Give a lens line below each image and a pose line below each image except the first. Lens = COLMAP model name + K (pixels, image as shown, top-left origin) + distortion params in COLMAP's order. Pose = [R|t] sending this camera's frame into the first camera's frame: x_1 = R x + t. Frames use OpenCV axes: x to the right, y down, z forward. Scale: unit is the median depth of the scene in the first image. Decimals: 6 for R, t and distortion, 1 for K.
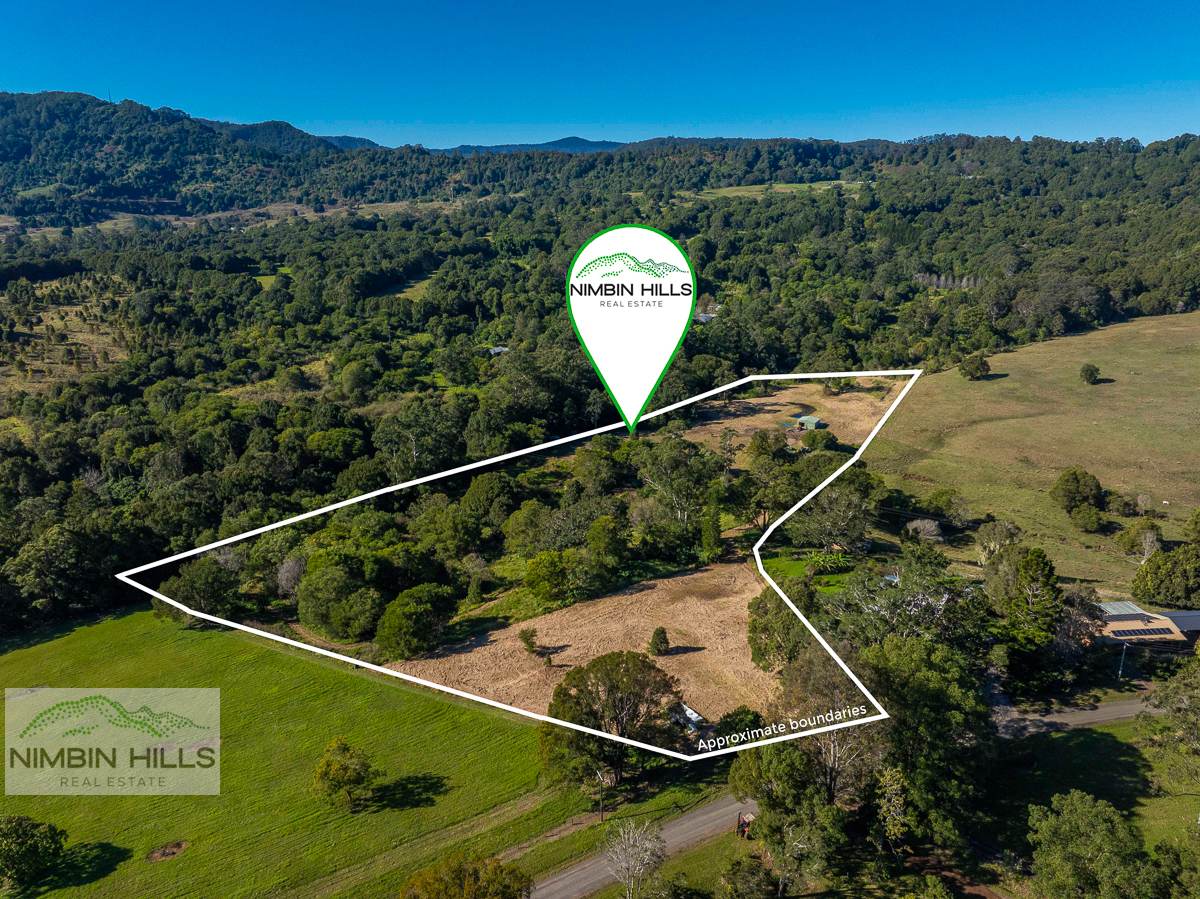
lens RADIAL K [[846.9, 0, 602.1], [0, 846.9, 445.5], [0, 0, 1]] dist [-0.051586, 0.025127]
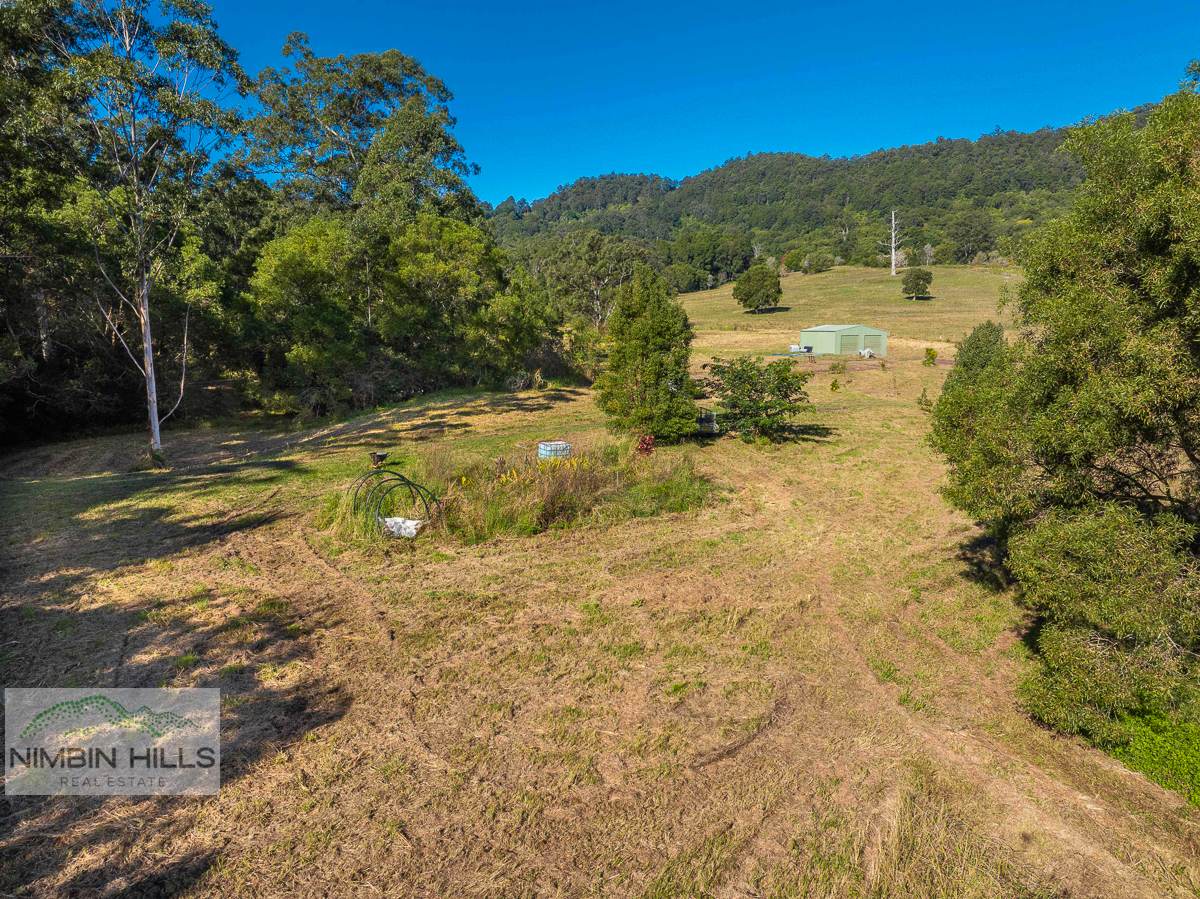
lens RADIAL K [[846.9, 0, 596.1], [0, 846.9, 439.4], [0, 0, 1]] dist [-0.051586, 0.025127]
pose [[0.640081, -0.104565, 0.761159, -0.010370], [0.216360, 0.975134, -0.047983, 0.000613], [-0.737214, 0.195397, 0.646788, 0.202945]]
